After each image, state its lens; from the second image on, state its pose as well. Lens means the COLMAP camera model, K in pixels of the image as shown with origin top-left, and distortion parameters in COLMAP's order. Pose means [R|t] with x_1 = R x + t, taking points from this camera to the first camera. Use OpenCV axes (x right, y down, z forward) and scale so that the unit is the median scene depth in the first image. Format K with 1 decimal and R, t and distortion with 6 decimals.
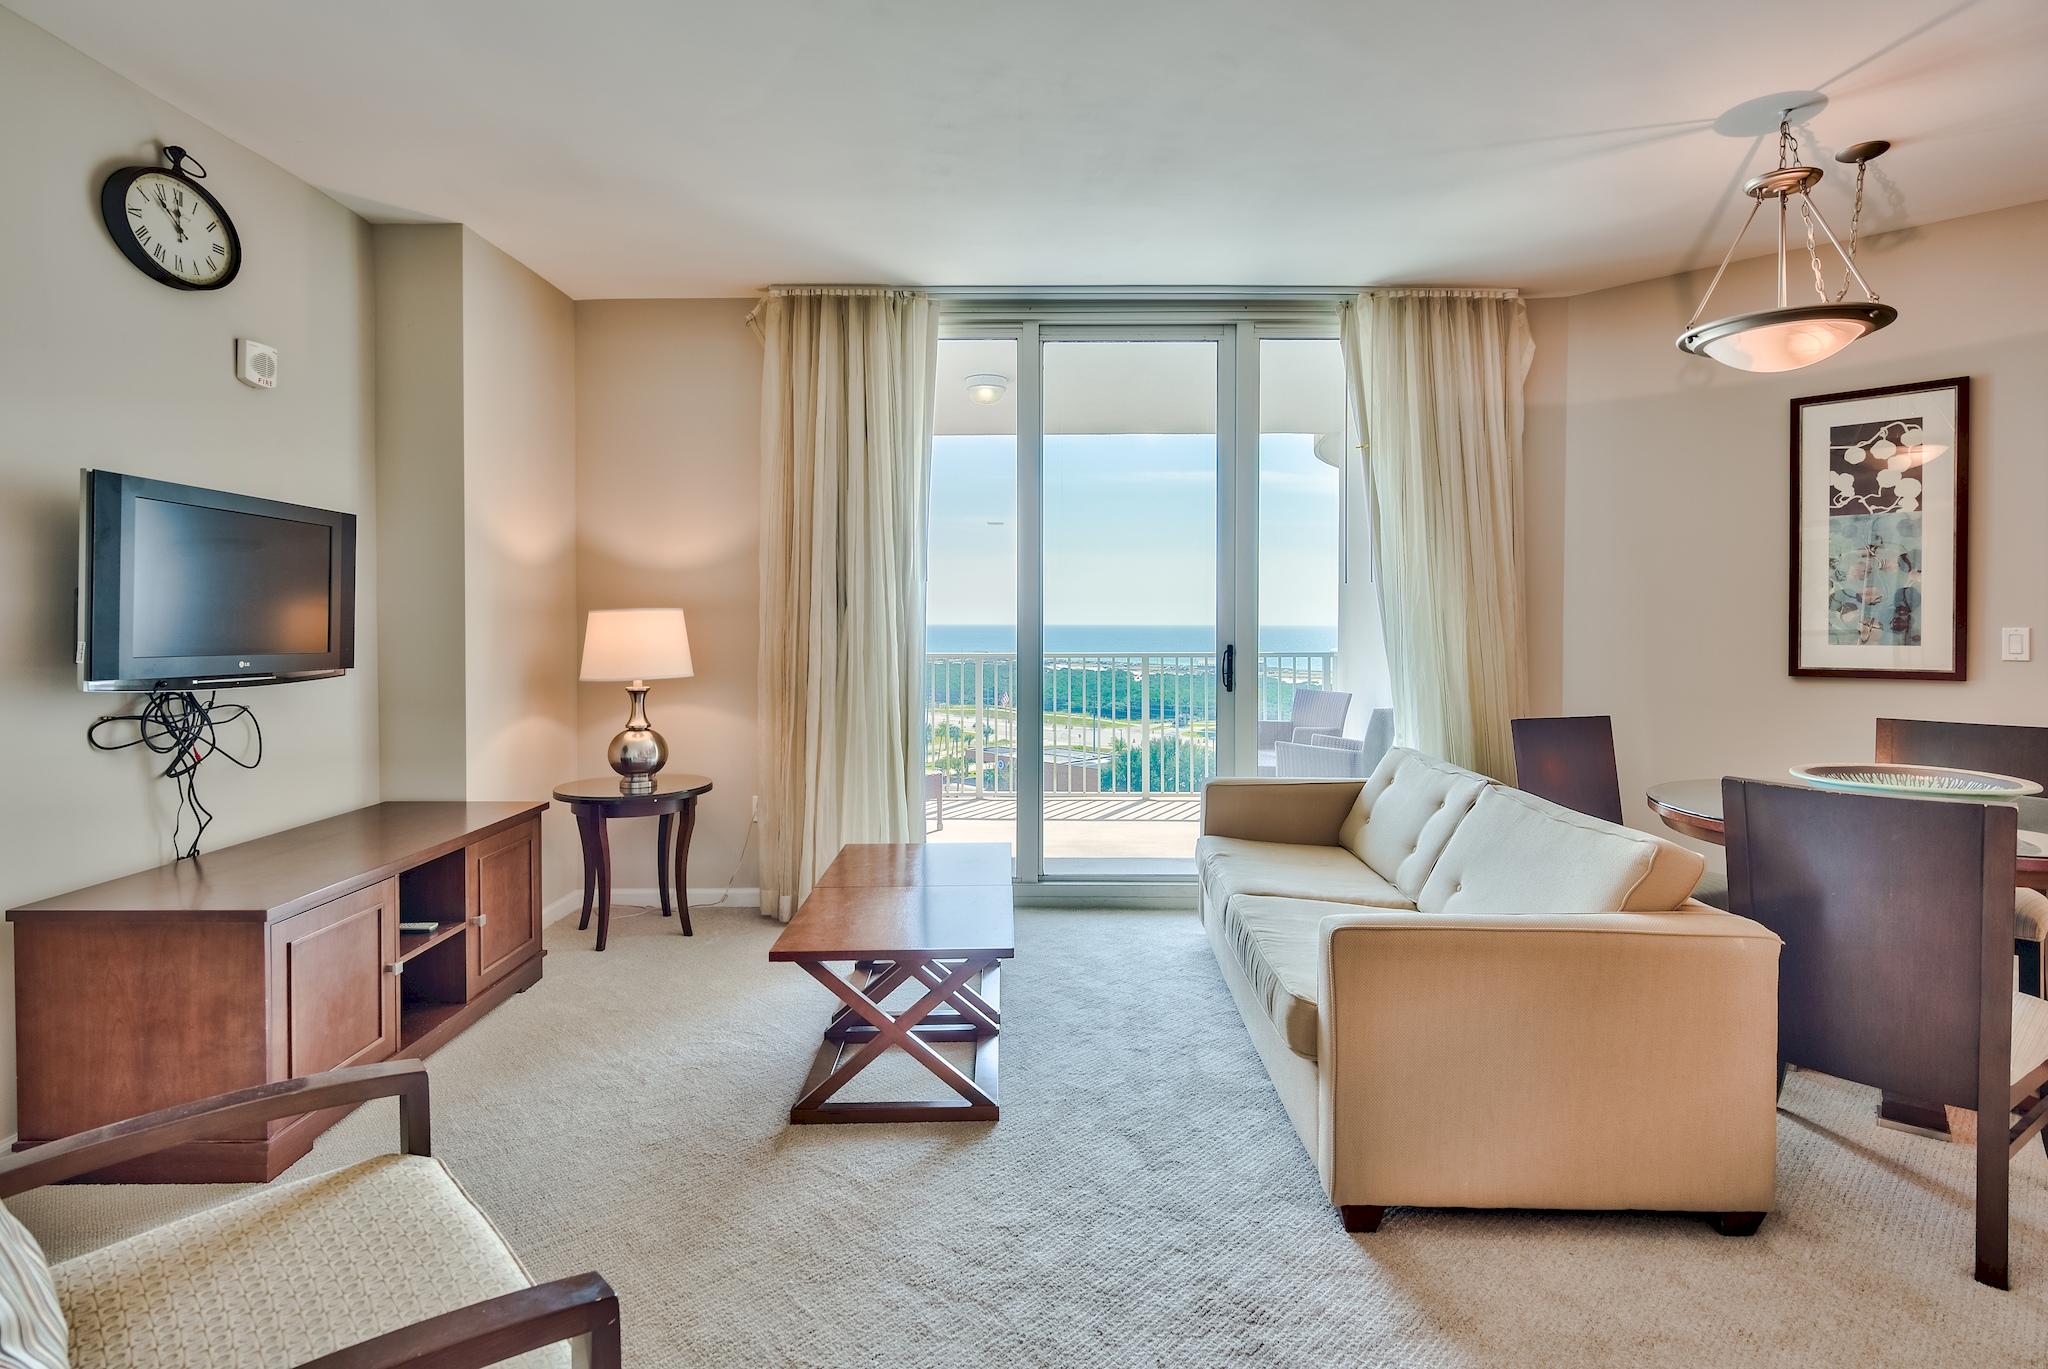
lens RADIAL K [[1010.6, 0, 1030.6], [0, 1010.6, 648.4], [0, 0, 1]] dist [-0.002356, -0.000316]
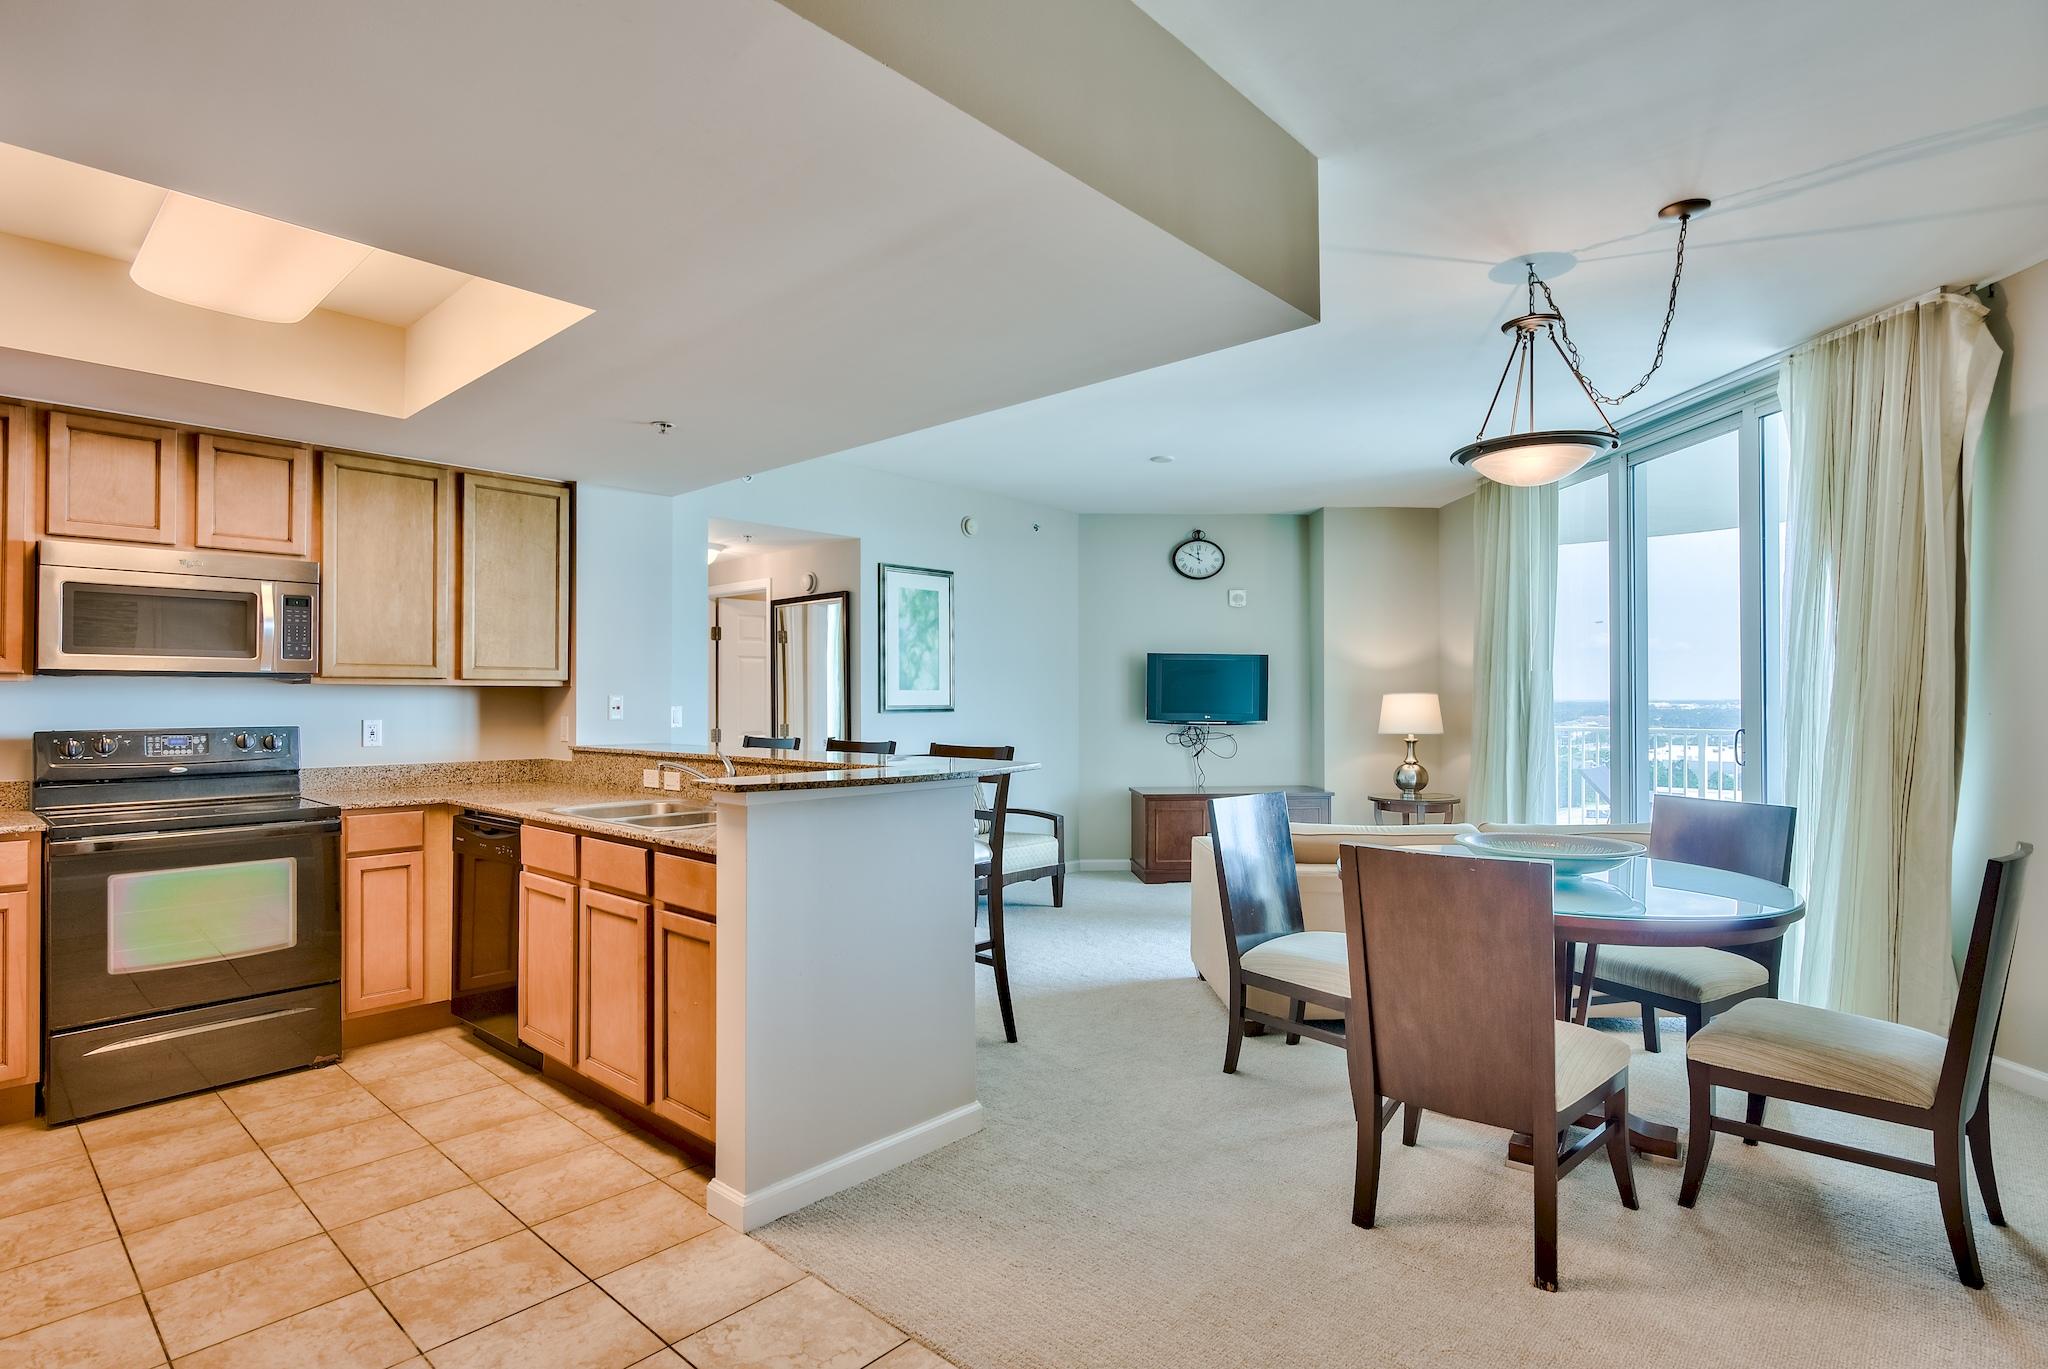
lens RADIAL K [[1015.8, 0, 1009.2], [0, 1015.8, 681.5], [0, 0, 1]] dist [-0.005149, -0.000282]
pose [[0.054900, -0.017857, -0.998332, 1.434457], [-0.022068, 0.999574, -0.019092, -0.011954], [0.998248, 0.023079, 0.054482, 0.255313]]
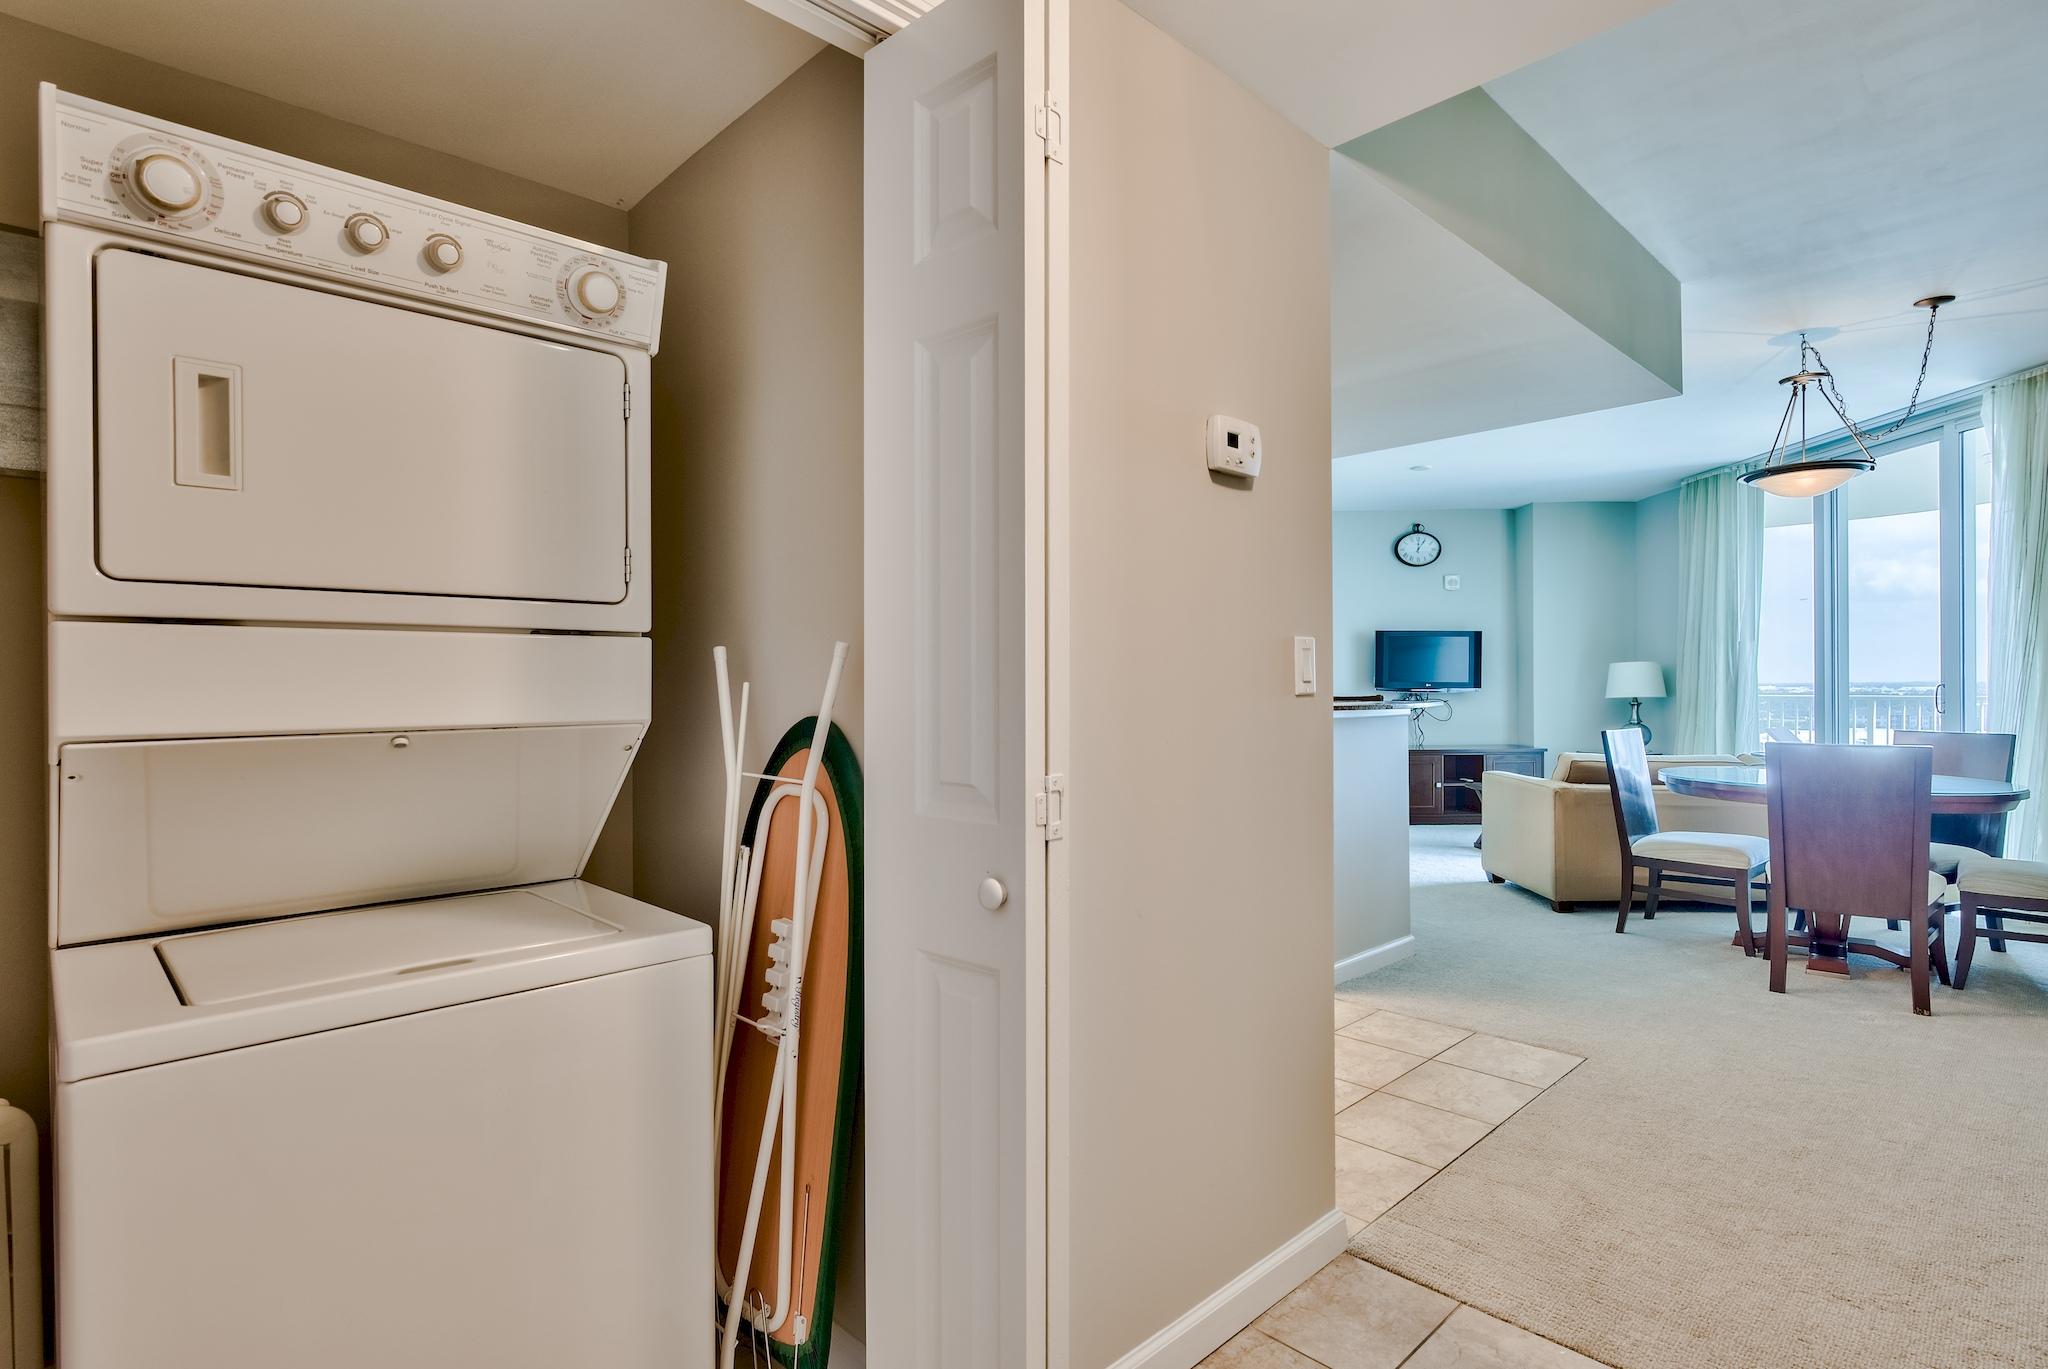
lens RADIAL K [[1010.8, 0, 1031.5], [0, 1010.8, 679.7], [0, 0, 1]] dist [-0.001125, -0.000785]
pose [[-0.006551, -0.005618, -0.999963, 1.778486], [-0.017257, 0.999836, -0.005504, 0.027435], [0.999830, 0.017220, -0.006646, -0.145151]]
